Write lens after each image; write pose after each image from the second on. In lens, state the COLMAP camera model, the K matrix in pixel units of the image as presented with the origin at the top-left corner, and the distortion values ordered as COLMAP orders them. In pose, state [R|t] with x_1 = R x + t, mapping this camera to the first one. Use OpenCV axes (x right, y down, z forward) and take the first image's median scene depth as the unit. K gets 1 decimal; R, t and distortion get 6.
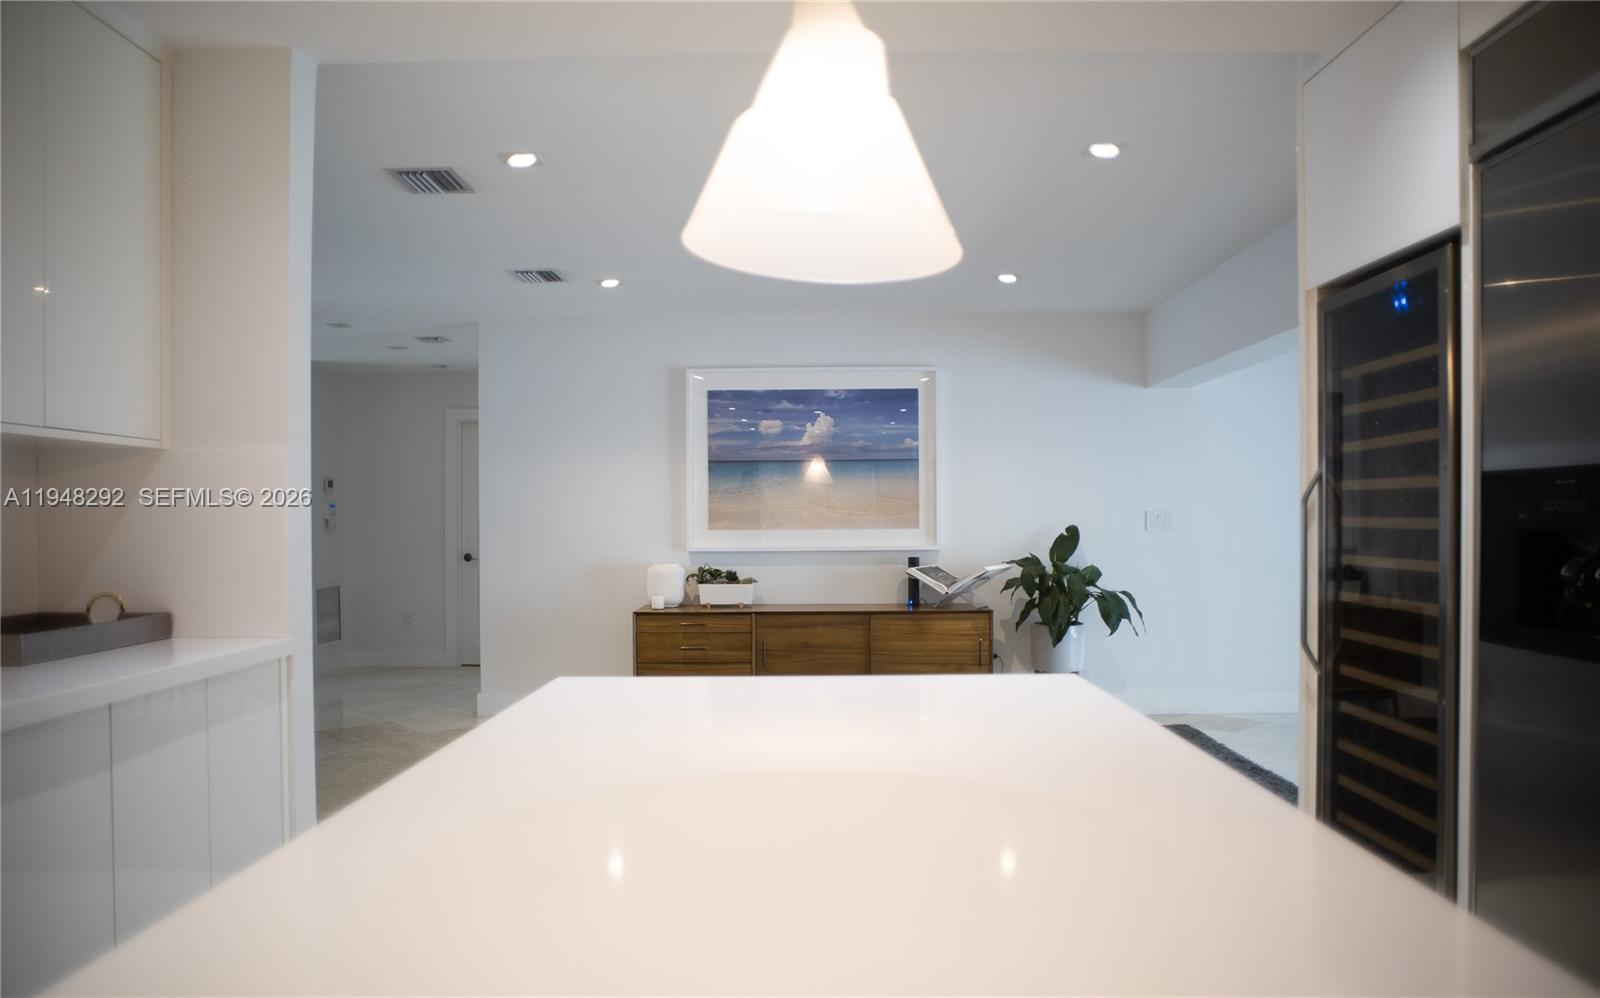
lens RADIAL K [[1102.5, 0, 798.3], [0, 1102.5, 525.6], [0, 0, 1]] dist [-0.072343, 0.001616]
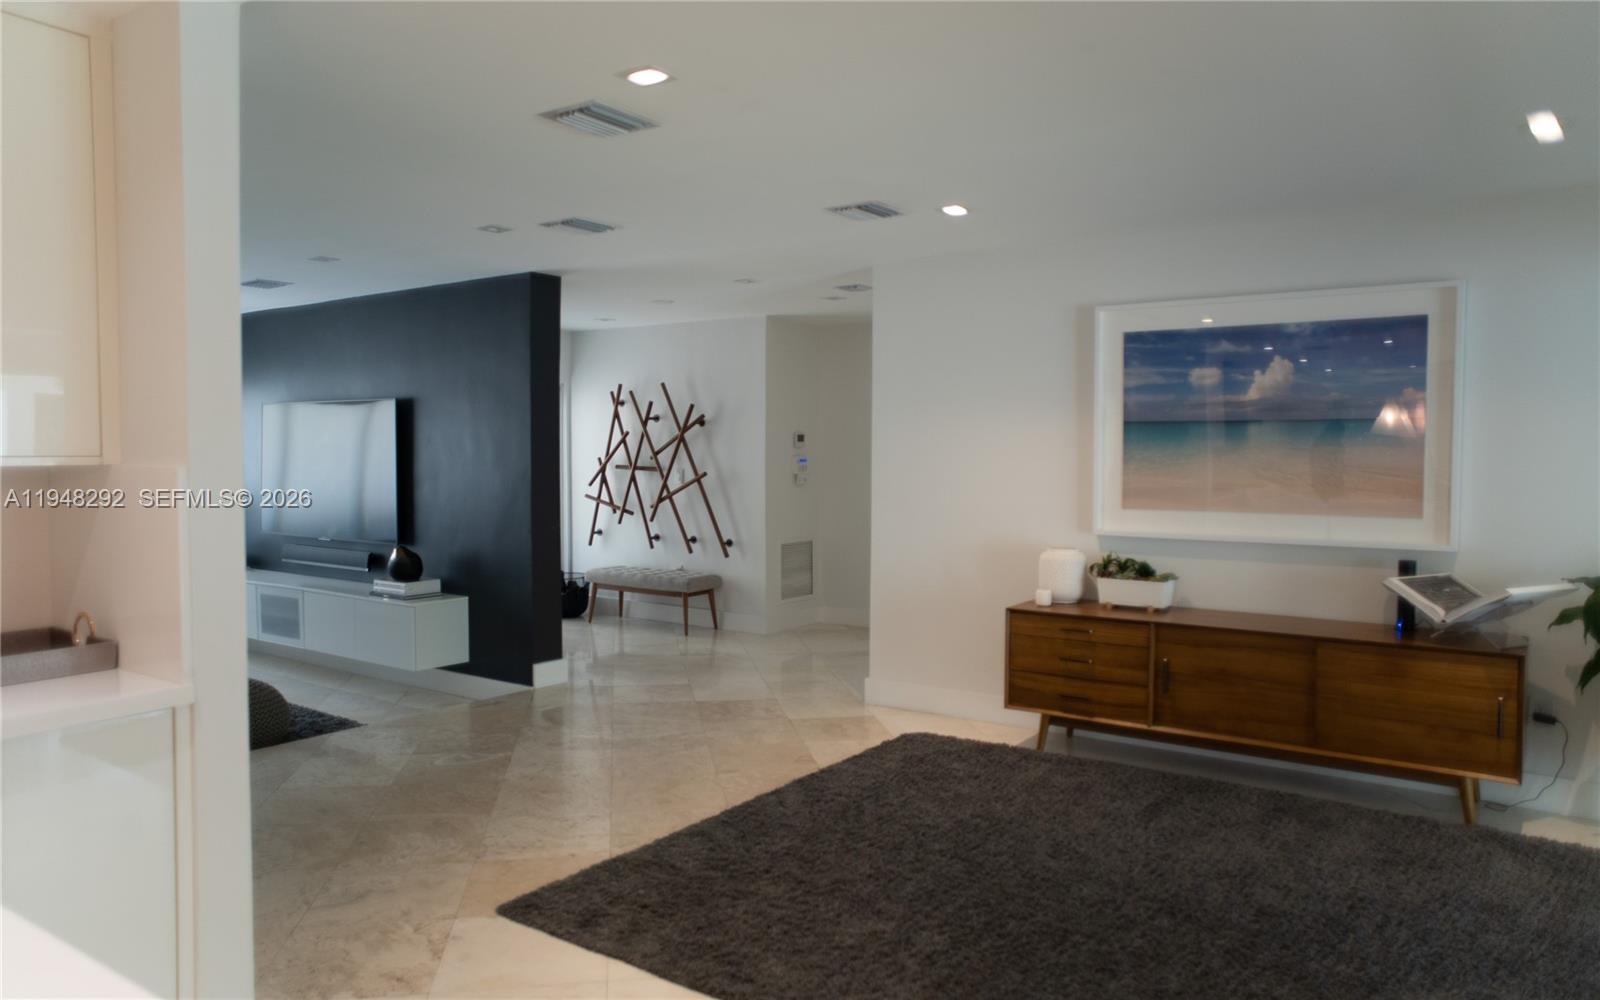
lens RADIAL K [[1106.0, 0, 800.0], [0, 1106.0, 500.0], [0, 0, 1]] dist [0.002628, 0.002884]
pose [[0.833866, 0.034571, -0.550883, 0.166721], [-0.012212, 0.998948, 0.044204, -0.035369], [0.551832, -0.030133, 0.833411, 0.210820]]
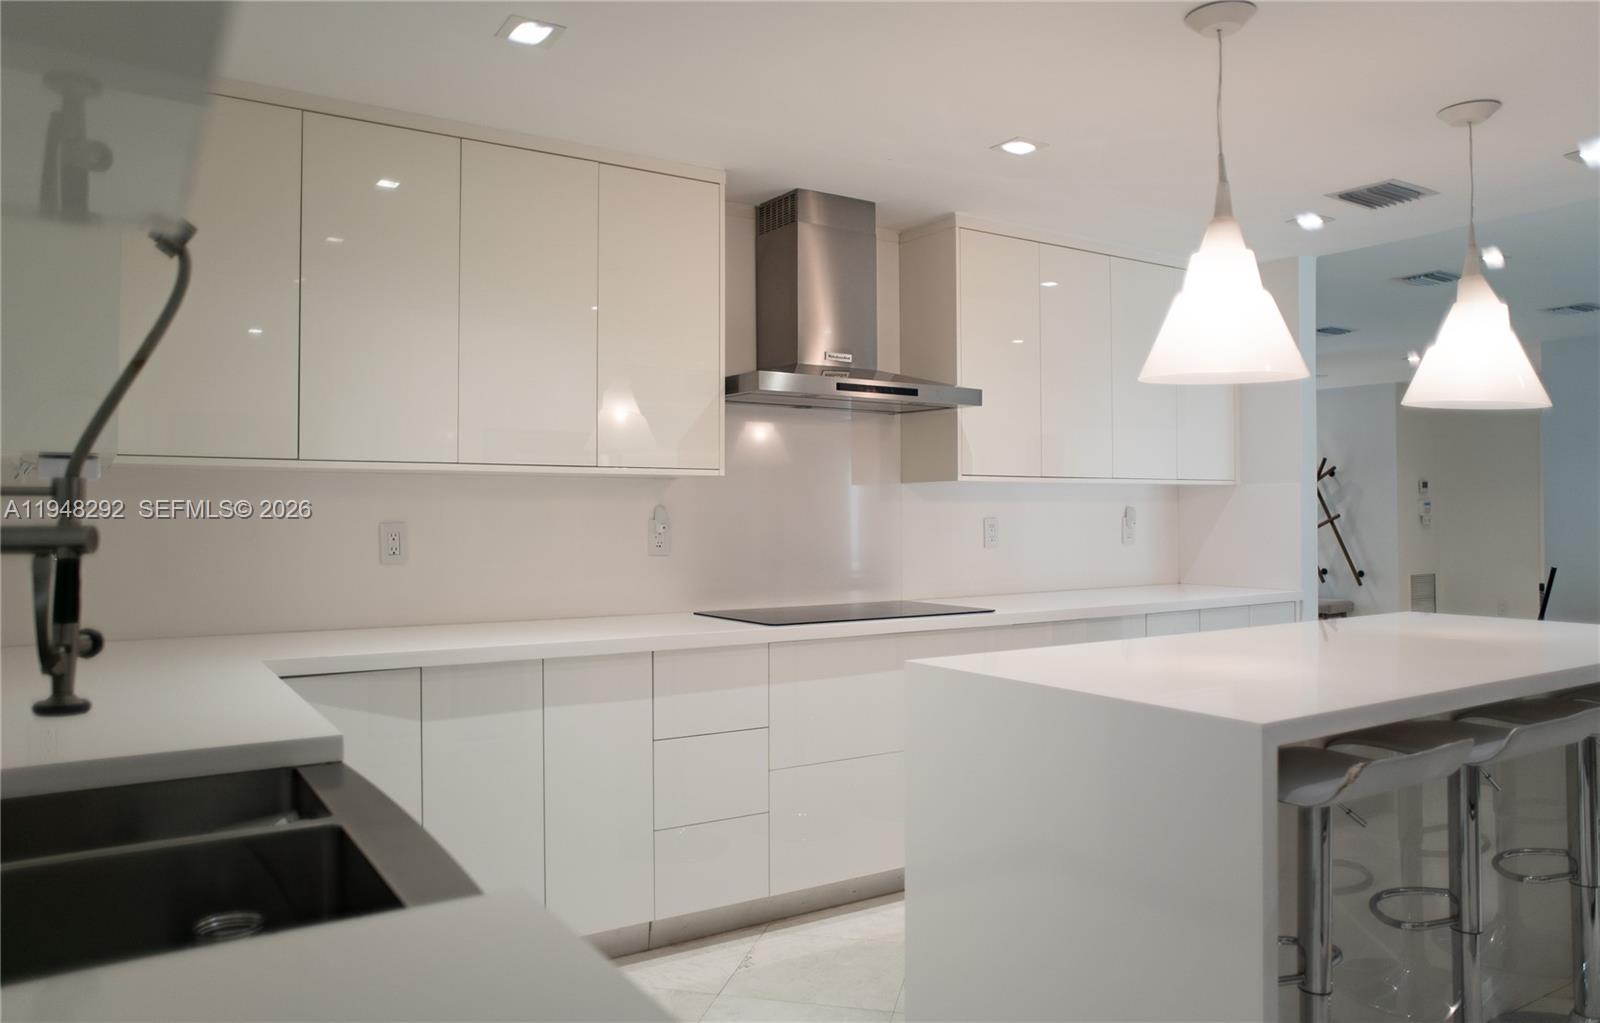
lens RADIAL K [[1117.8, 0, 800.0], [0, 1117.8, 511.5], [0, 0, 1]] dist [-0.010205, -0.002925]
pose [[0.562602, 0.000806, -0.826727, 0.229090], [-0.003797, 0.999991, -0.001610, -0.007611], [0.826719, 0.004045, 0.562600, -0.280274]]
